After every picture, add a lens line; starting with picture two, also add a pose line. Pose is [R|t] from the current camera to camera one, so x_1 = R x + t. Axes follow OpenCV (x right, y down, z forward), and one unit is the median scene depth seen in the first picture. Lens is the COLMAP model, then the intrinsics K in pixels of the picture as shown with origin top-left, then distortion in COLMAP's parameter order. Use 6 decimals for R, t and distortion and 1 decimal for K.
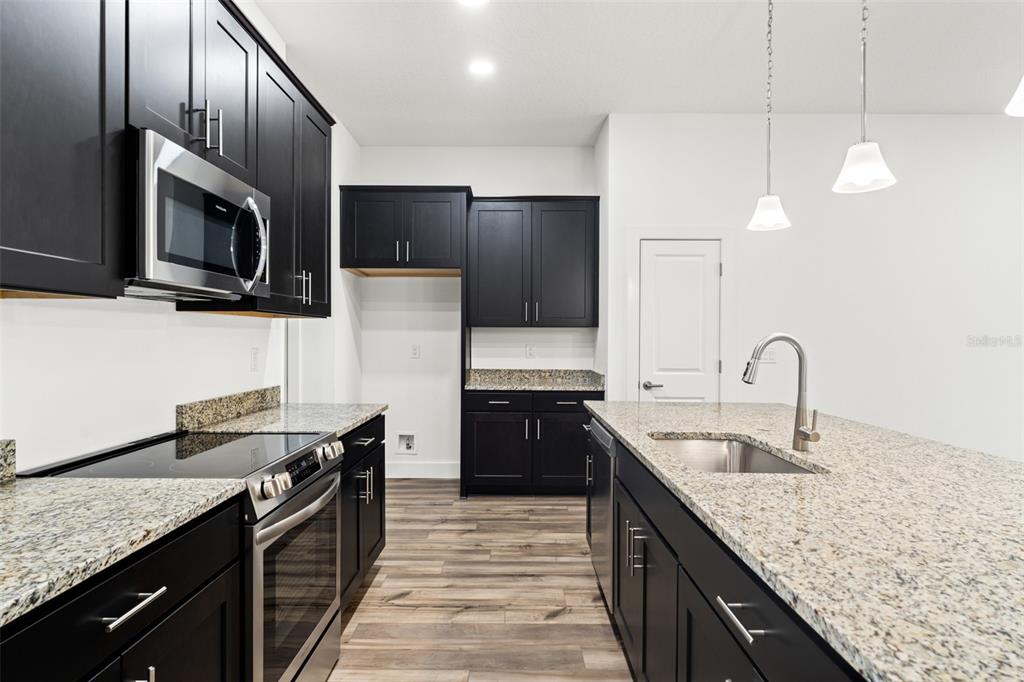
lens RADIAL K [[567.8, 0, 507.5], [0, 567.8, 345.3], [0, 0, 1]] dist [-0.003690, -0.002559]
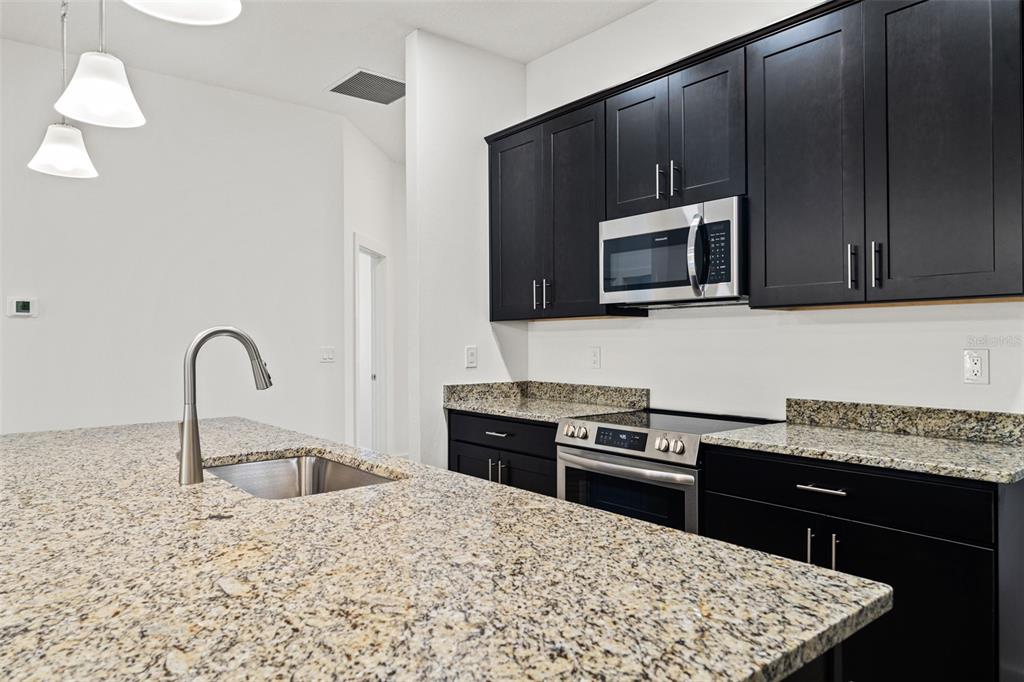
lens RADIAL K [[659.3, 0, 520.6], [0, 659.3, 339.9], [0, 0, 1]] dist [-0.005058, 0.000250]
pose [[-0.750673, -0.009962, -0.660599, 0.522452], [-0.014857, 0.999888, 0.001804, -0.000313], [0.660507, 0.011169, -0.750737, 1.315564]]
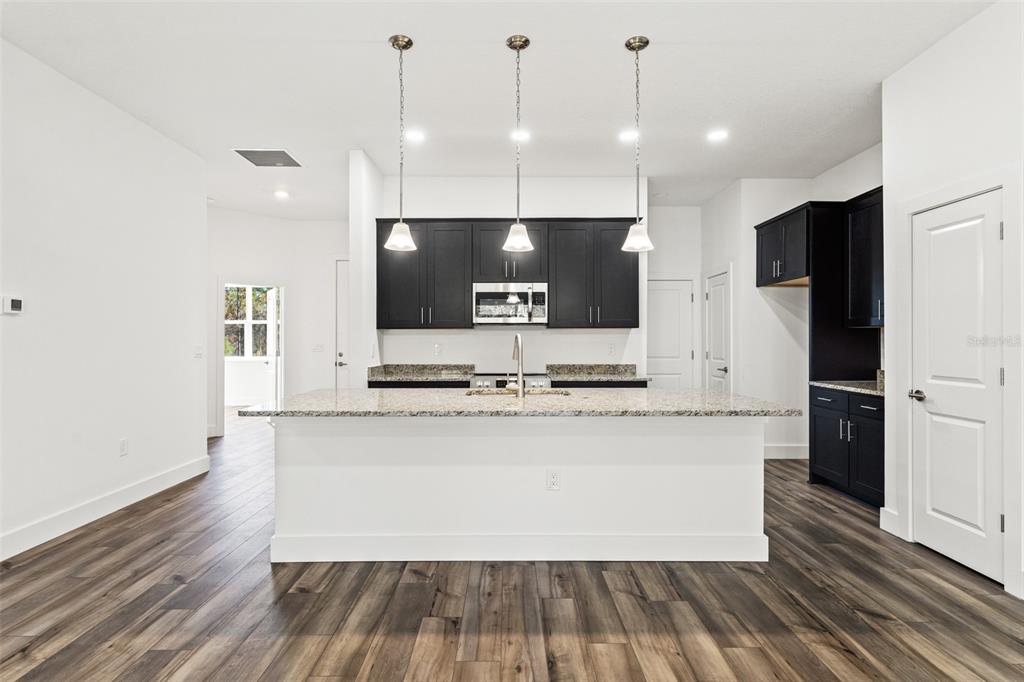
lens RADIAL K [[509.7, 0, 515.0], [0, 509.7, 338.5], [0, 0, 1]] dist [-0.002521, 0.000667]
pose [[0.024761, -0.011079, -0.999632, 1.479163], [-0.013541, 0.999843, -0.011417, 0.011224], [0.999602, 0.013819, 0.024607, 0.648332]]
